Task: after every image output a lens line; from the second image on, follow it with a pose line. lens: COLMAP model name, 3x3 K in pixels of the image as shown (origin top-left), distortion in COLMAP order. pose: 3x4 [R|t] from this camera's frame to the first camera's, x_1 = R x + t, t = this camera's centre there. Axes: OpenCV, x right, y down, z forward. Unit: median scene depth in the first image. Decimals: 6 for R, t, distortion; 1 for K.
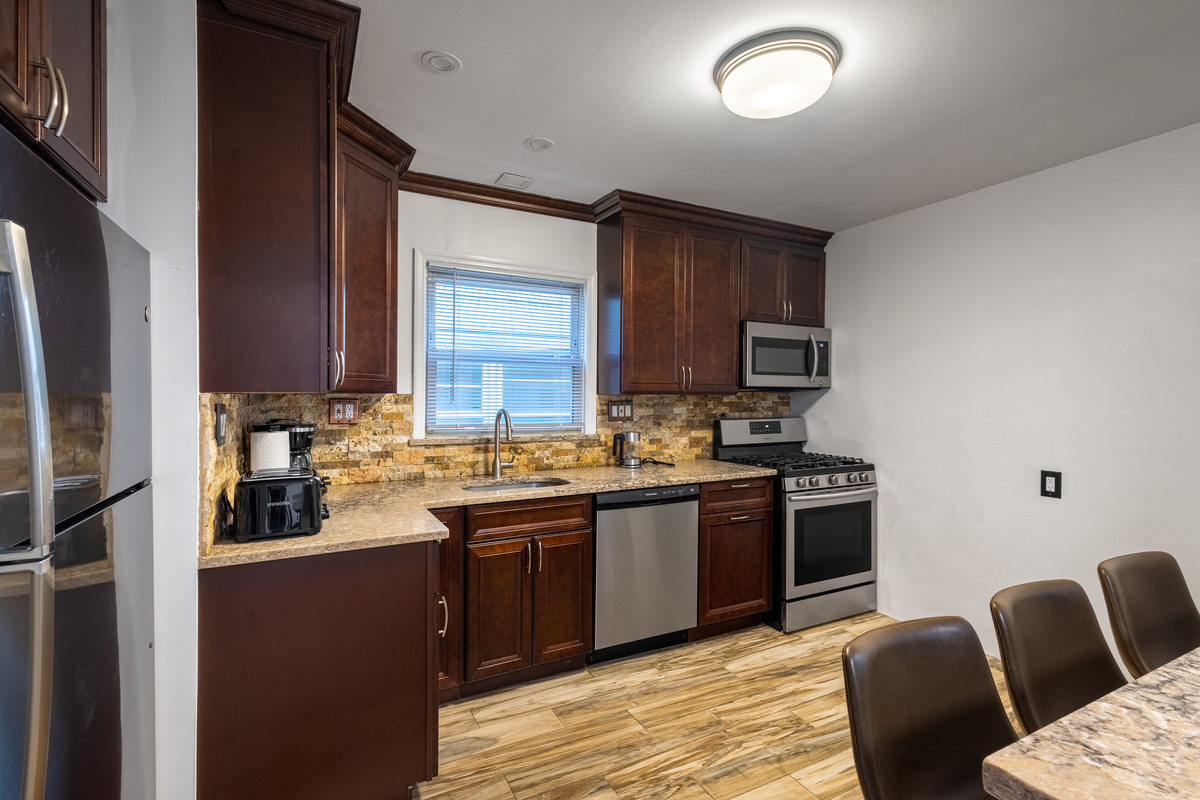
lens RADIAL K [[545.6, 0, 600.0], [0, 545.6, 400.0], [0, 0, 1]] dist [0.002421, 0.000308]
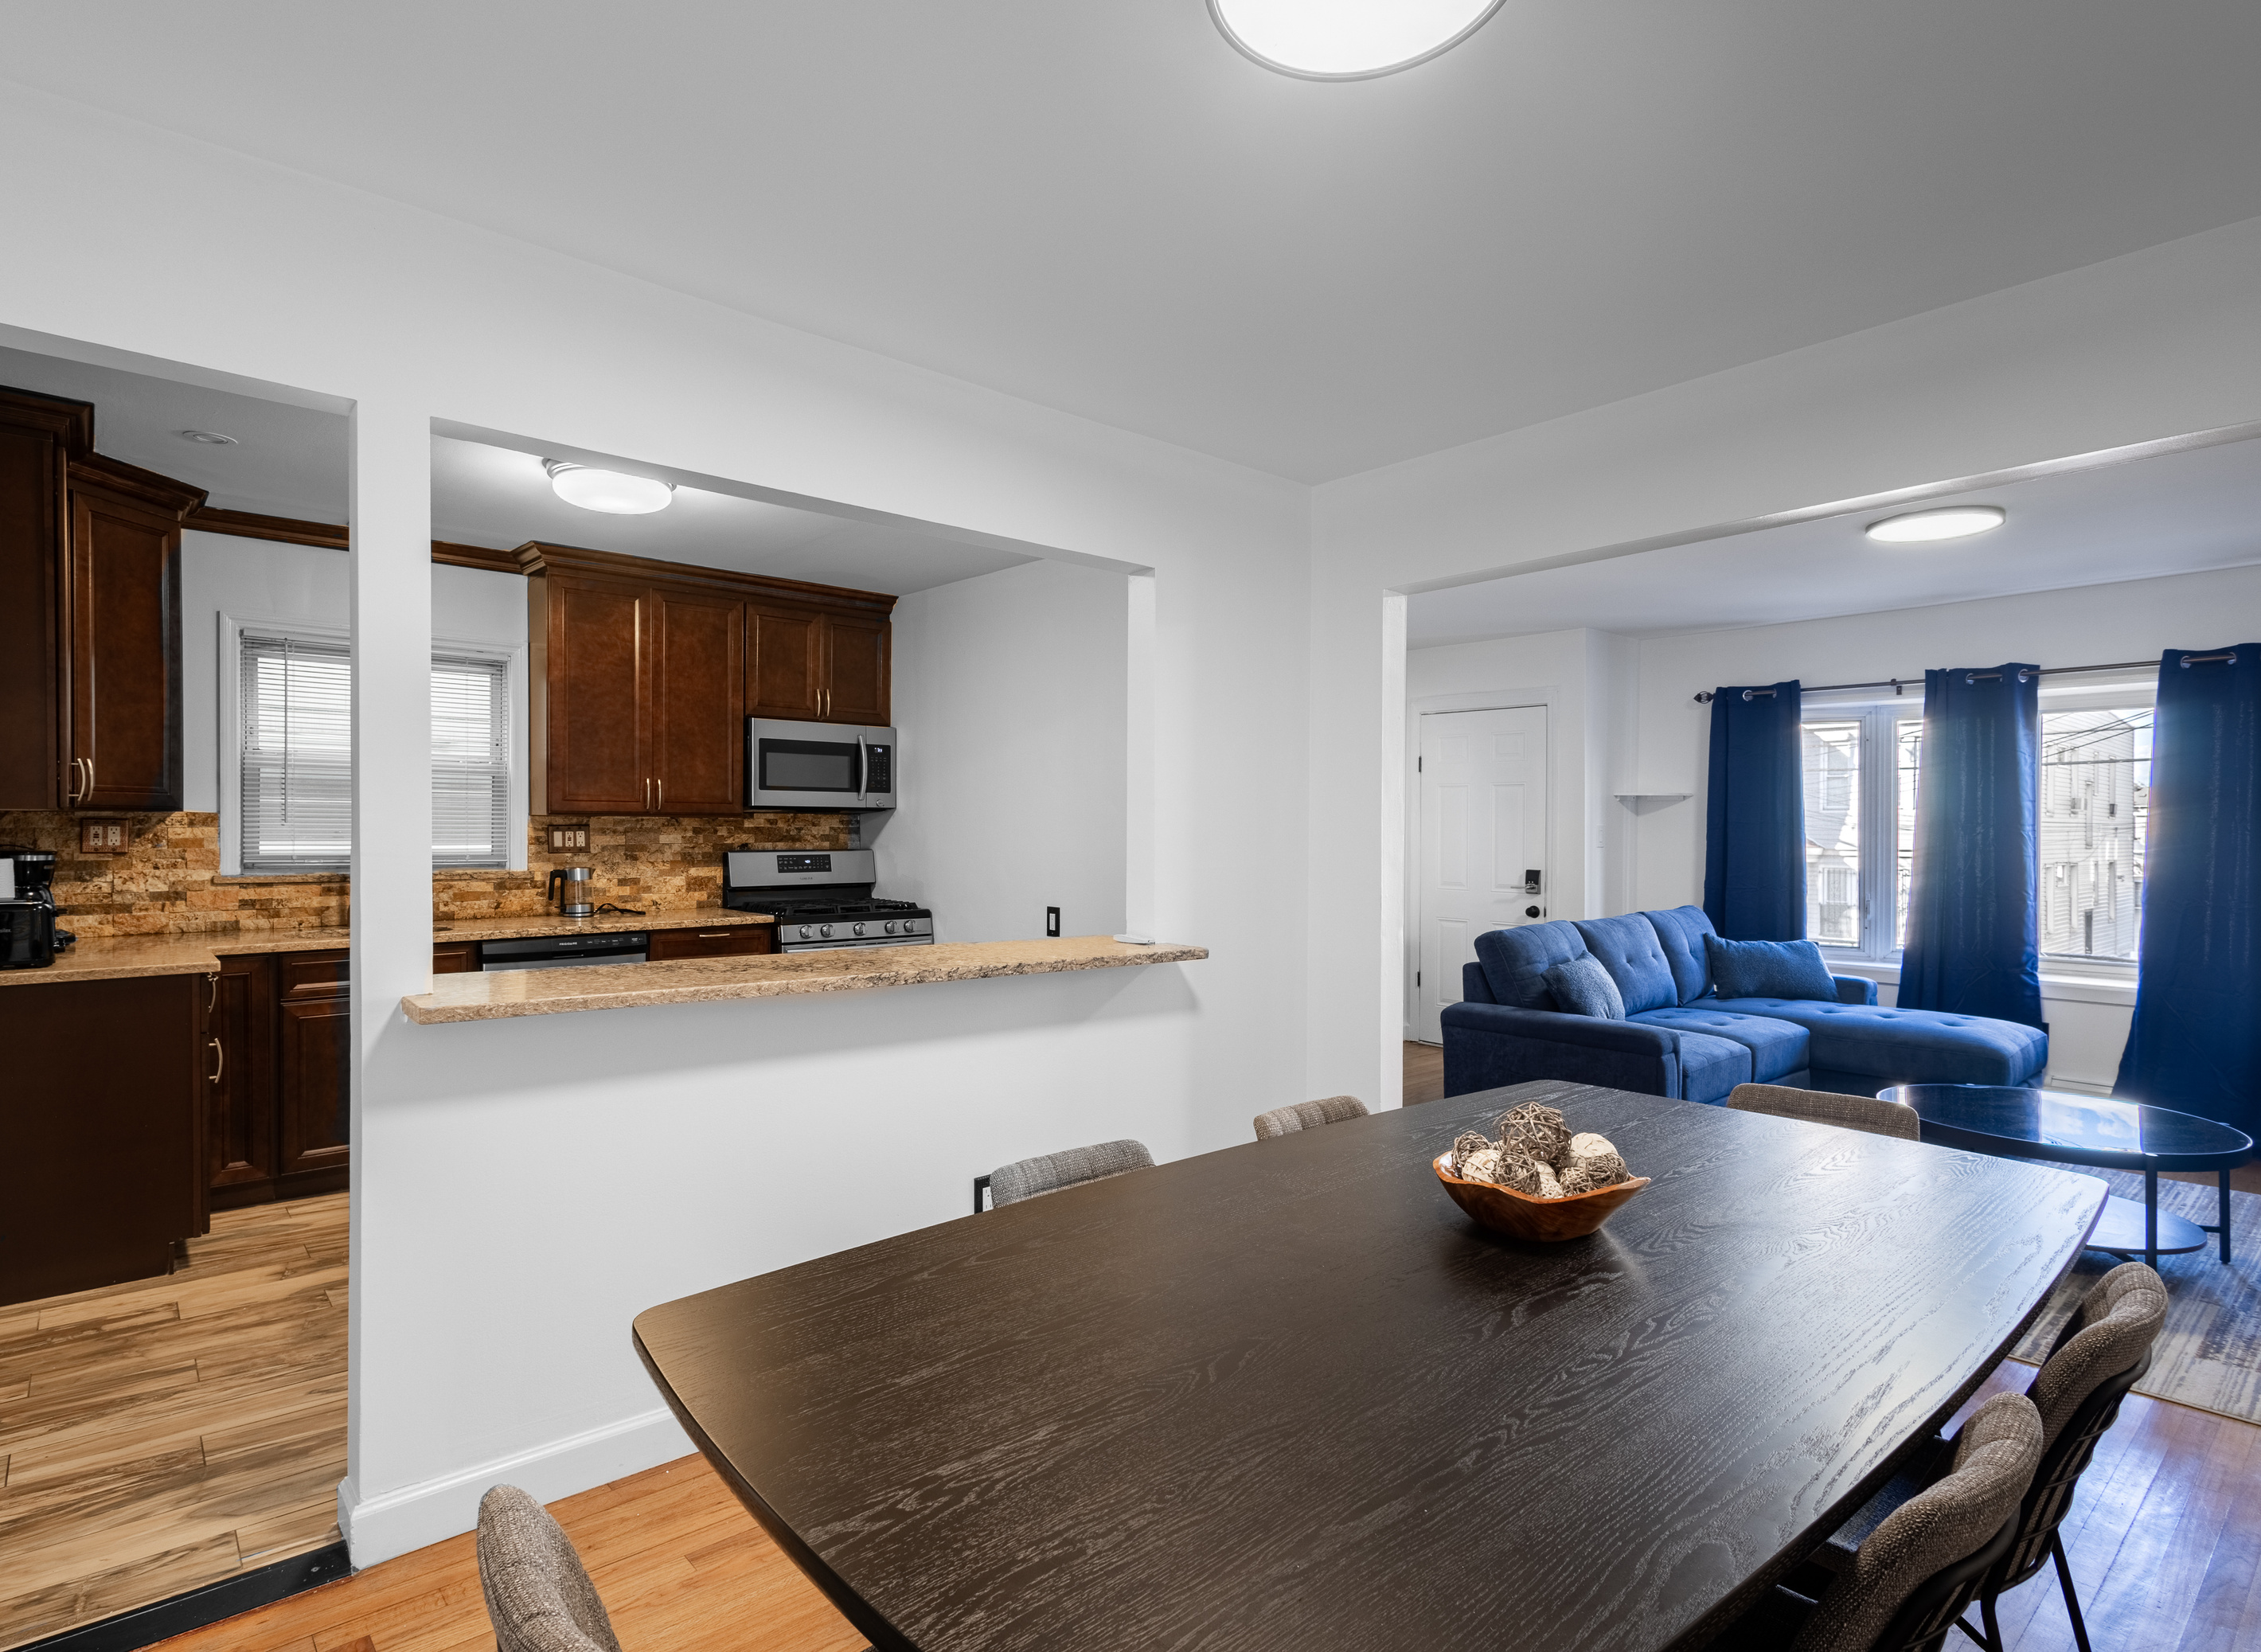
lens RADIAL K [[1177.3, 0, 1123.9], [0, 1177.3, 851.9], [0, 0, 1]] dist [-0.000637, -0.000994]
pose [[0.974723, -0.000056, 0.223418, 0.419616], [-0.003766, 0.999854, 0.016679, 0.009197], [-0.223386, -0.017099, 0.974580, -0.691620]]
